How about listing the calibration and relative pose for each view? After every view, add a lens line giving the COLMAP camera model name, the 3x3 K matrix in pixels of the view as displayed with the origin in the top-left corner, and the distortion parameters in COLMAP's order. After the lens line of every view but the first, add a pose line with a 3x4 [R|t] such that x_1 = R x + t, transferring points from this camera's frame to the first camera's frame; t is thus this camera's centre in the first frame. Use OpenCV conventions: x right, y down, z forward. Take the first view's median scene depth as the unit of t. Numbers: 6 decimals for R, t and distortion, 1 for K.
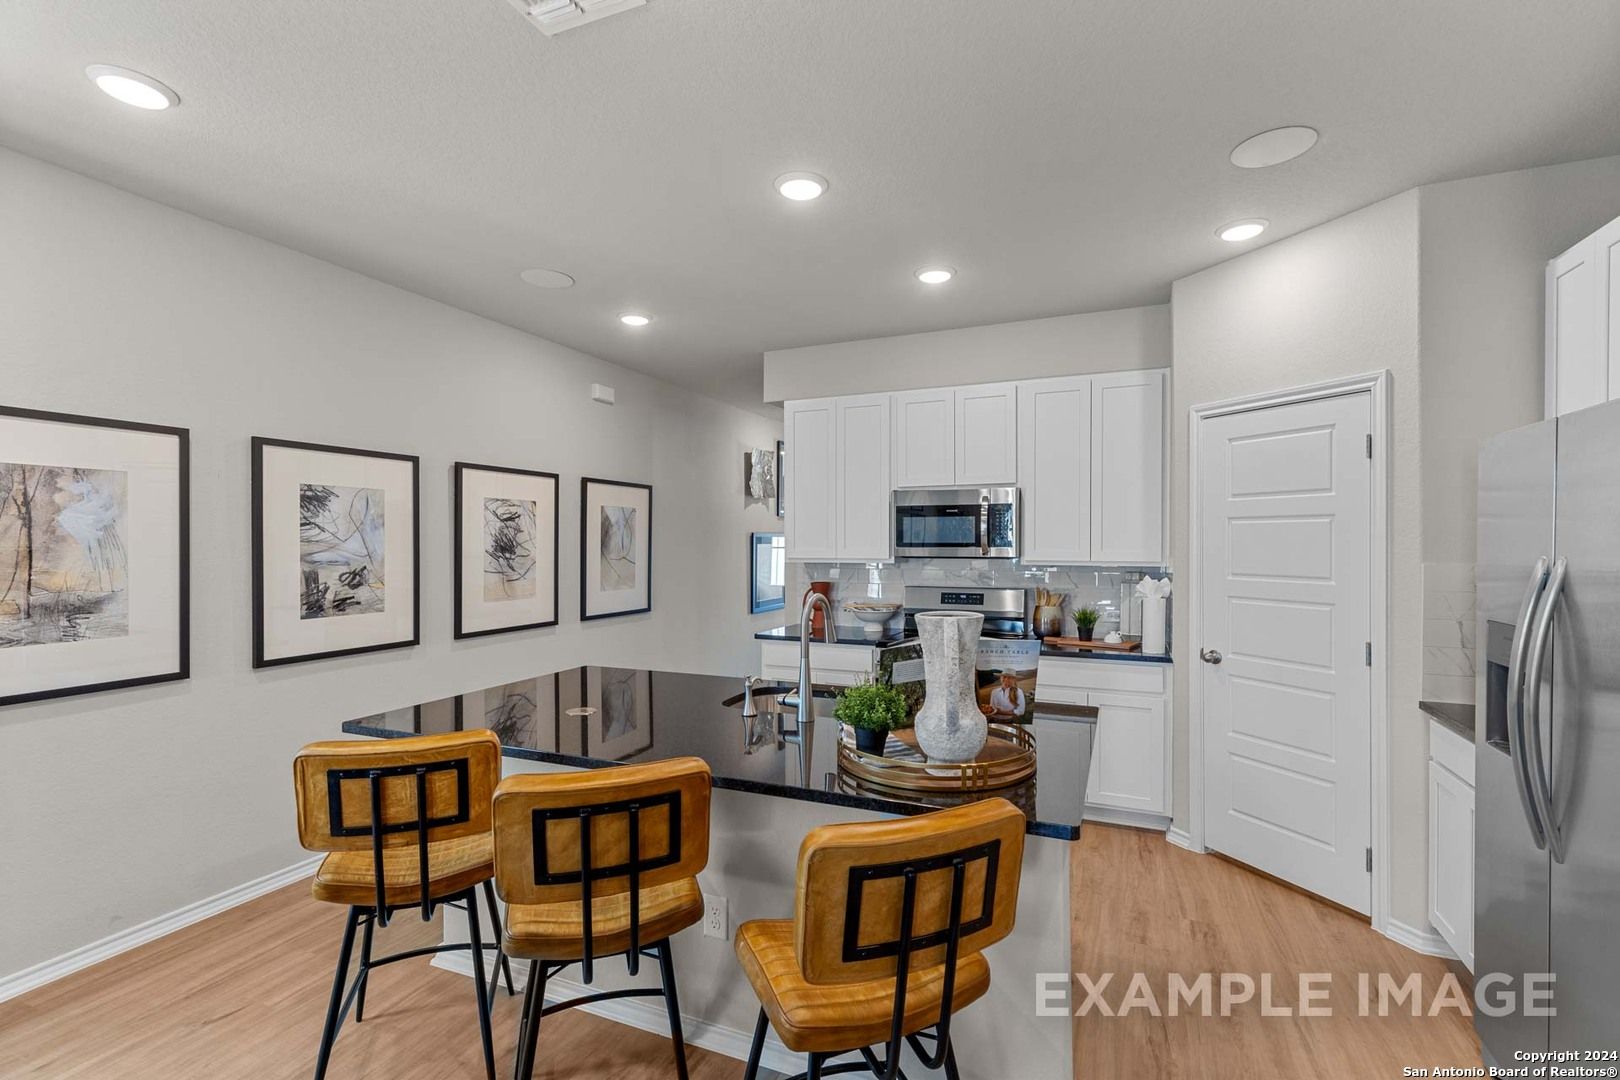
lens RADIAL K [[728.1, 0, 813.8], [0, 728.1, 548.2], [0, 0, 1]] dist [0.011236, -0.001372]
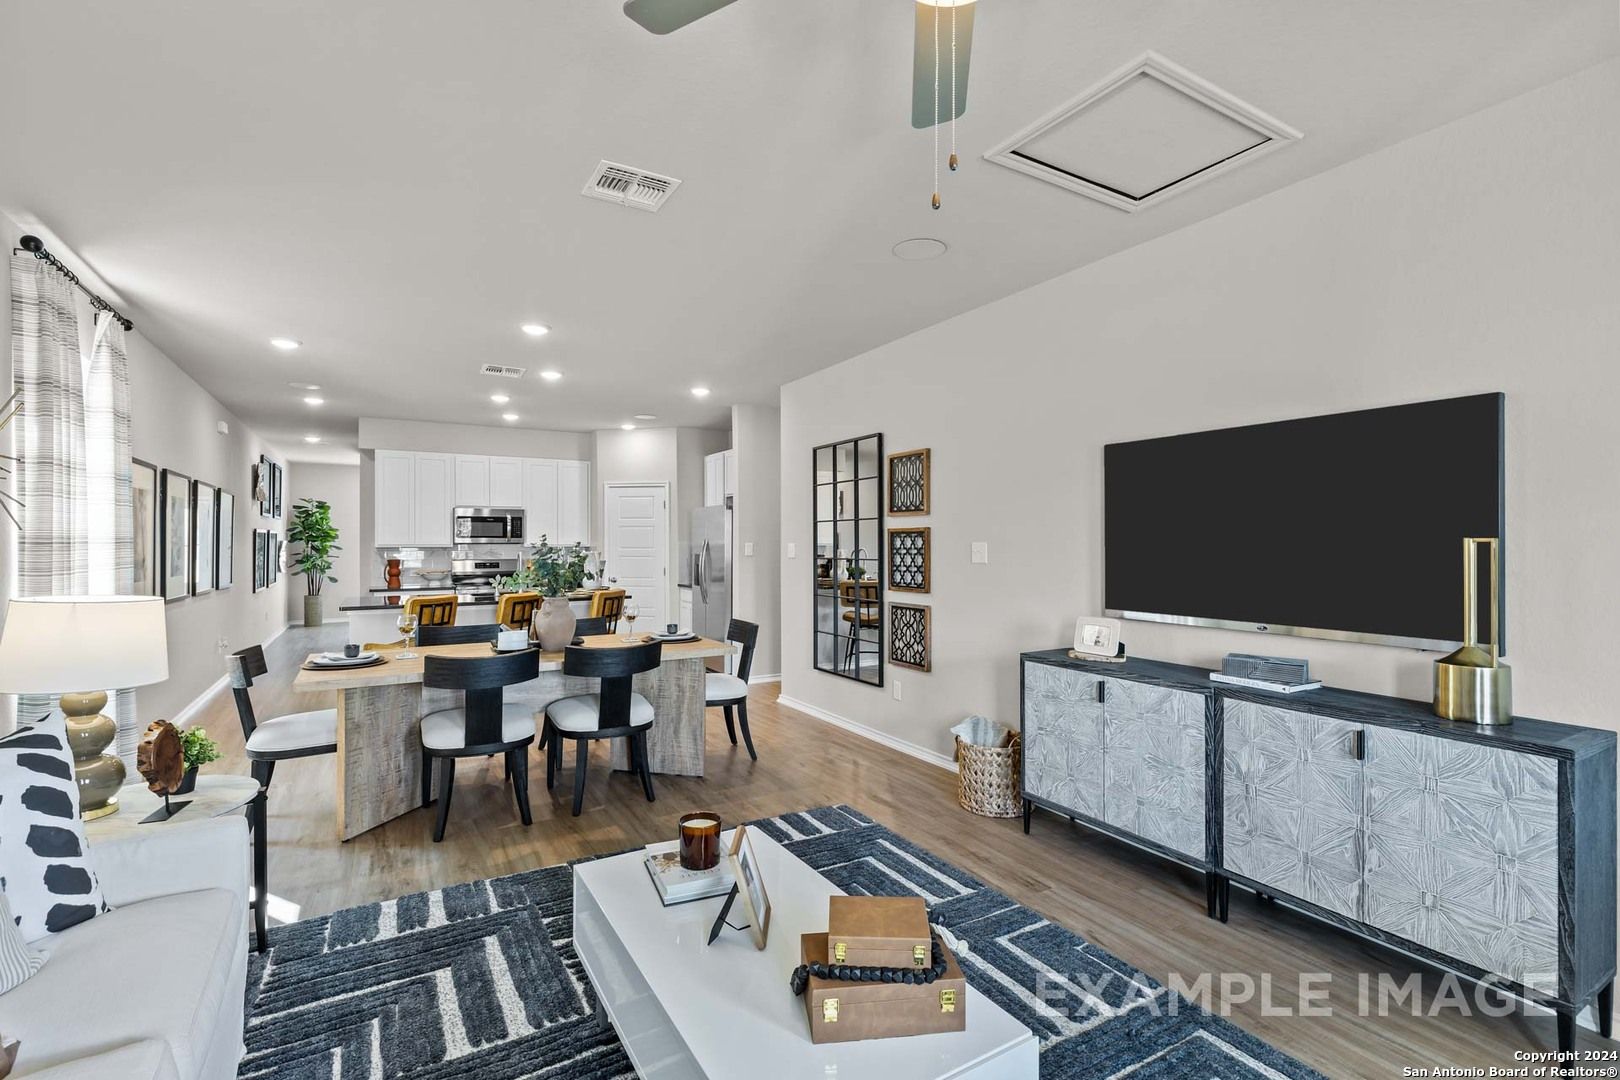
lens RADIAL K [[728.1, 0, 808.7], [0, 728.1, 544.4], [0, 0, 1]] dist [0.011236, -0.001372]
pose [[0.601996, -0.001211, 0.798498, -1.024226], [0.007169, 0.999967, -0.003888, 0.034663], [-0.798467, 0.008065, 0.601985, -1.029559]]
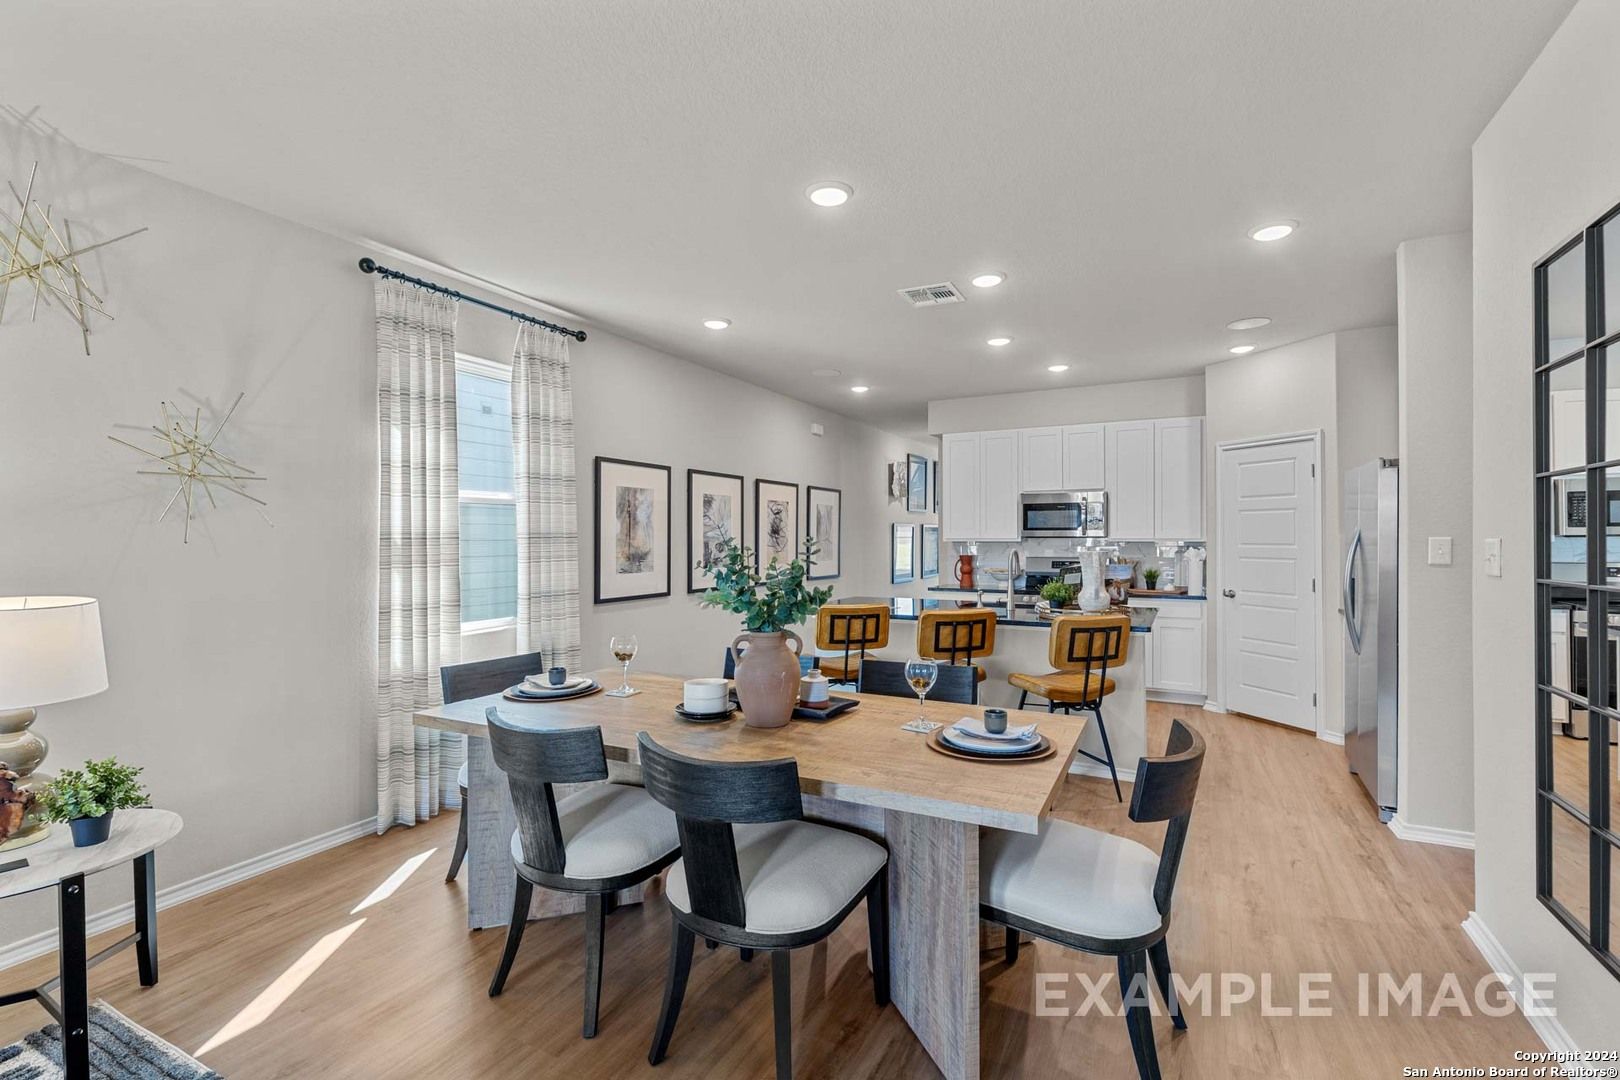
lens RADIAL K [[728.1, 0, 813.9], [0, 728.1, 536.0], [0, 0, 1]] dist [0.011236, -0.001372]
pose [[0.997377, -0.001035, -0.072373, -0.261889], [0.000301, 0.999948, -0.010149, 0.031067], [0.072379, 0.010100, 0.997326, -0.683072]]
